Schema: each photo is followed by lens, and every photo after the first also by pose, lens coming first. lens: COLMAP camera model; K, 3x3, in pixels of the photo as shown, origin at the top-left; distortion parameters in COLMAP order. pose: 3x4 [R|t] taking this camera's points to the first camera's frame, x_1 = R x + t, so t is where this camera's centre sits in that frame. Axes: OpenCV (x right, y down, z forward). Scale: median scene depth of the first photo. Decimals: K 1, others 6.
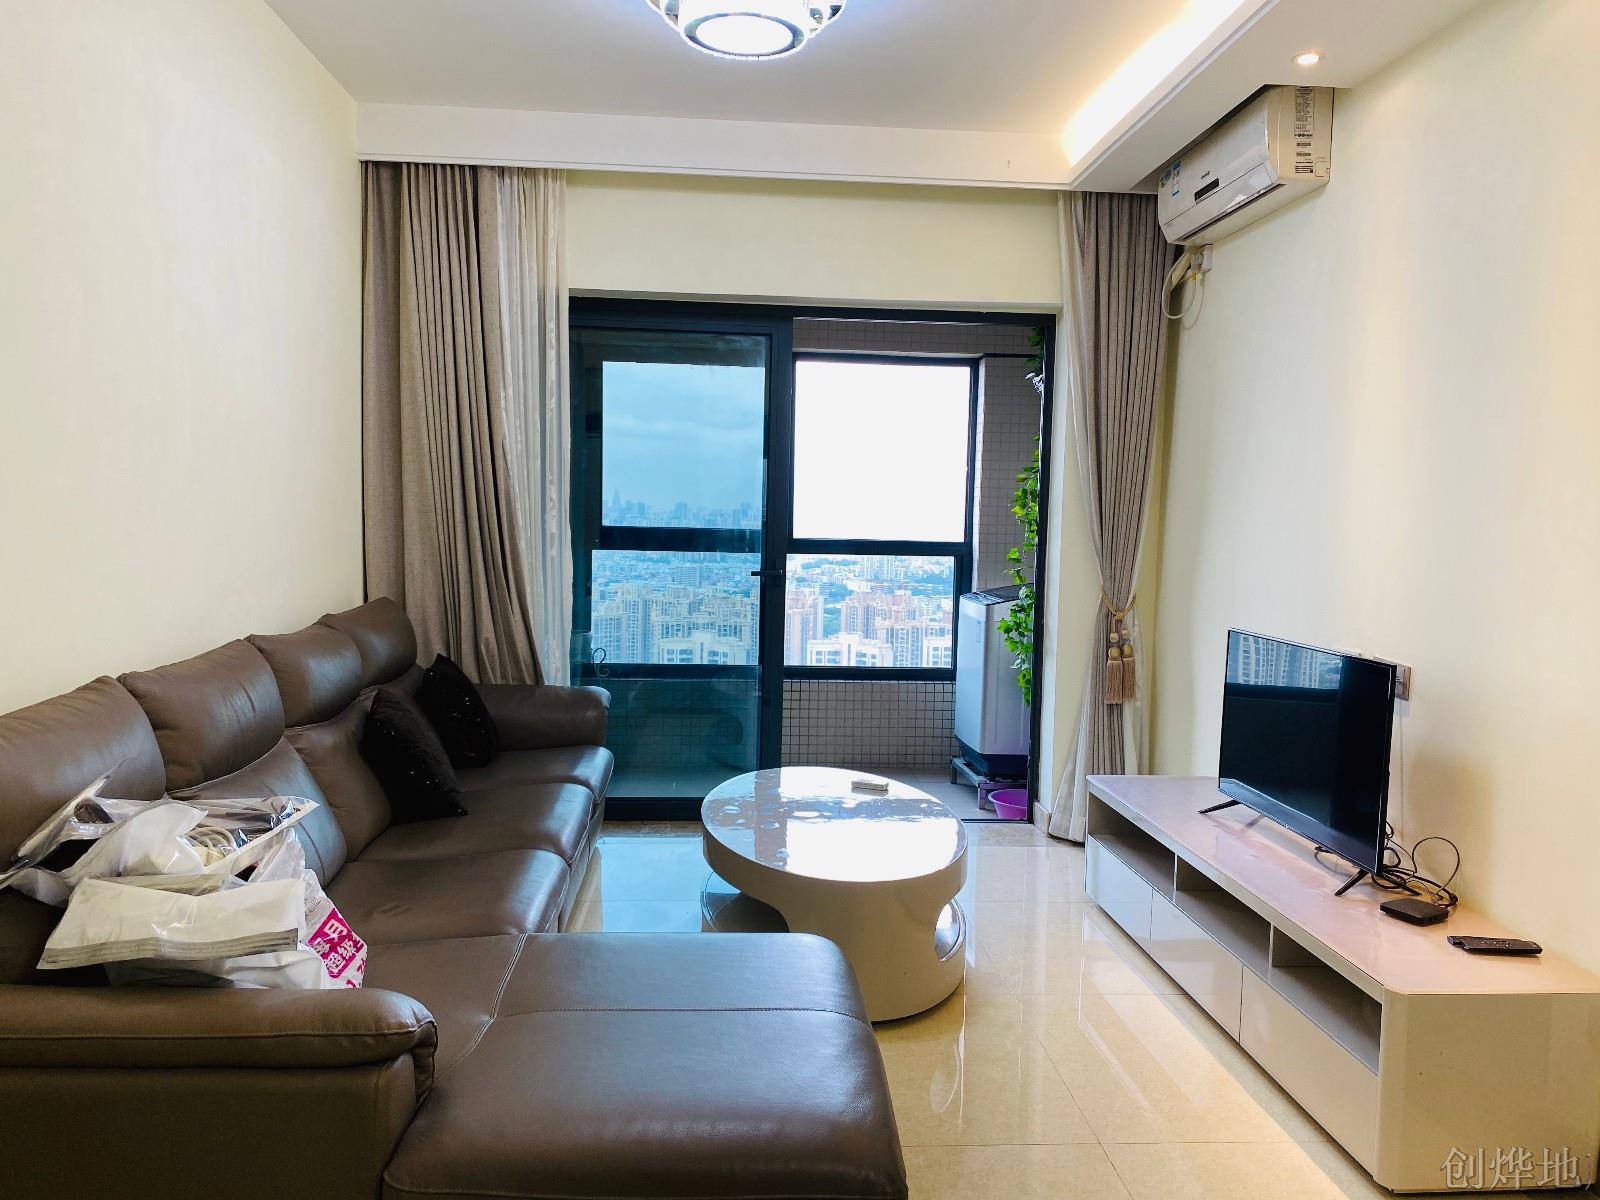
lens RADIAL K [[1222.3, 0, 801.7], [0, 1222.3, 596.1], [0, 0, 1]] dist [0.000315, 0.005152]
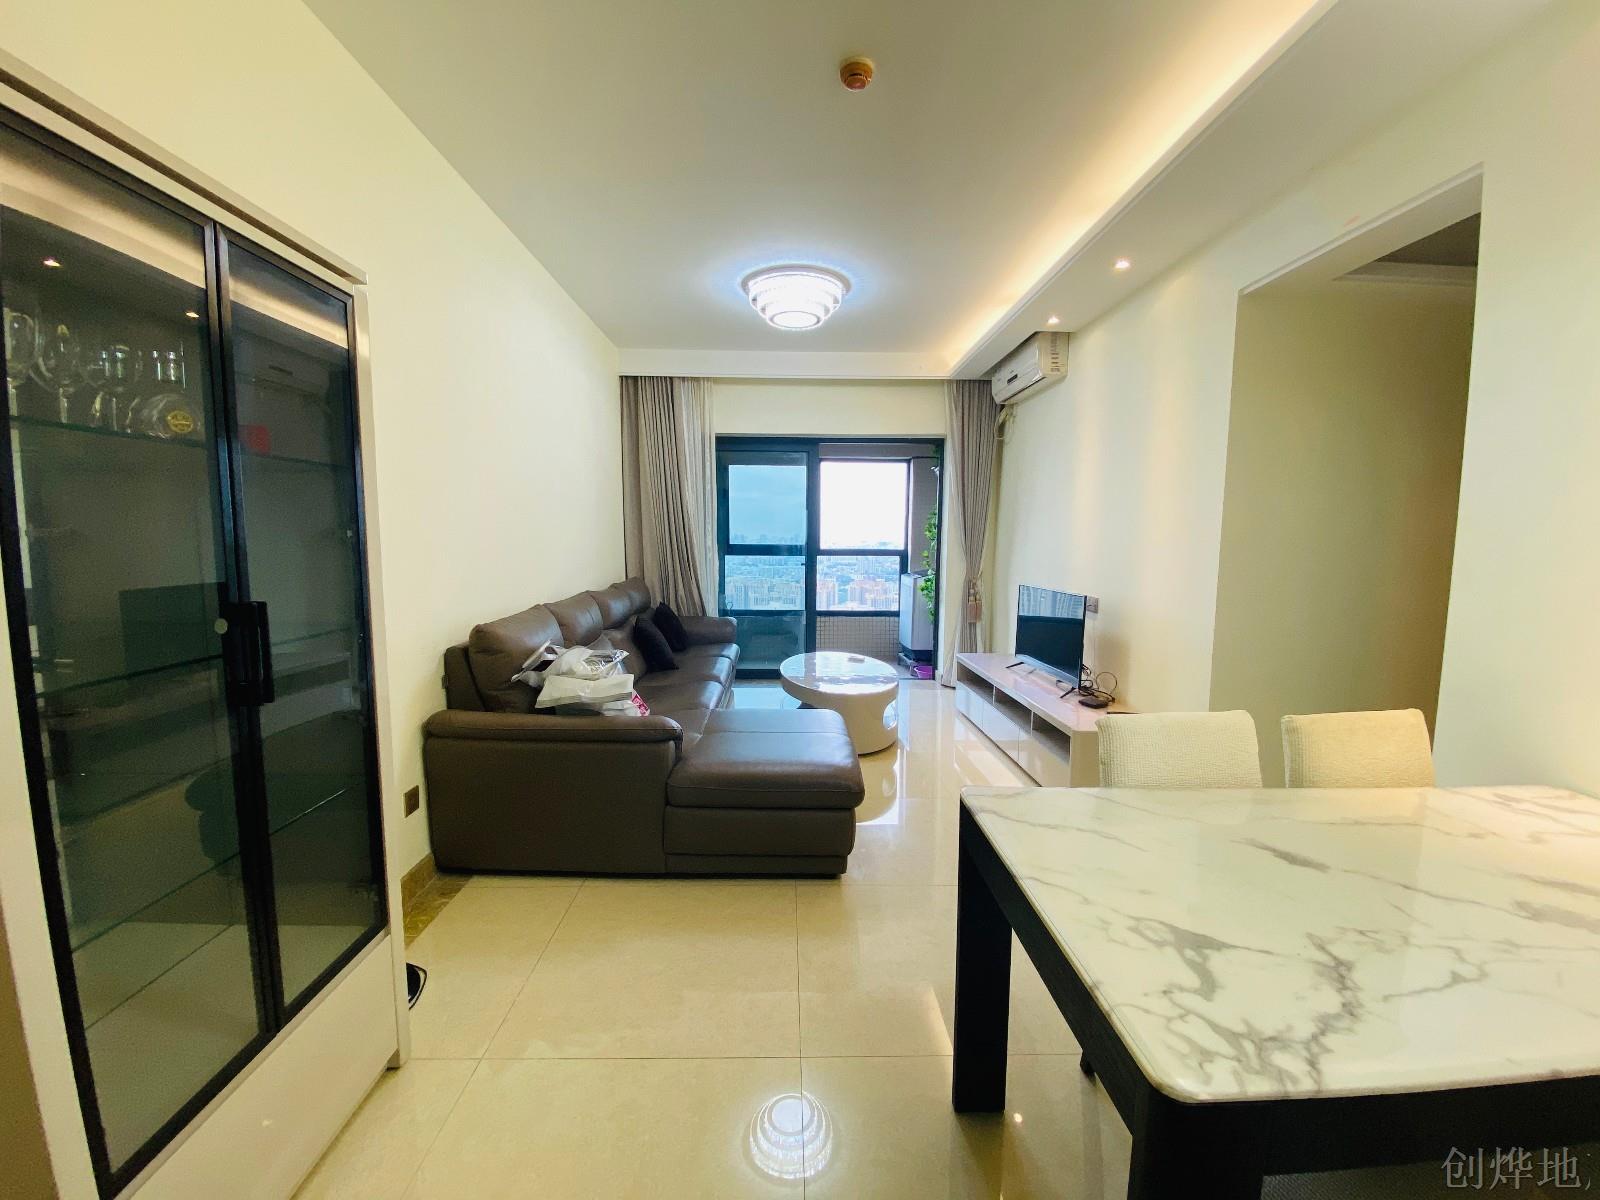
lens RADIAL K [[651.3, 0, 794.9], [0, 651.3, 608.4], [0, 0, 1]] dist [0.022071, 0.000122]
pose [[0.998668, -0.011484, -0.050306, 0.004907], [0.013302, 0.999265, 0.035956, 0.019727], [0.049856, -0.036577, 0.998086, -0.161615]]
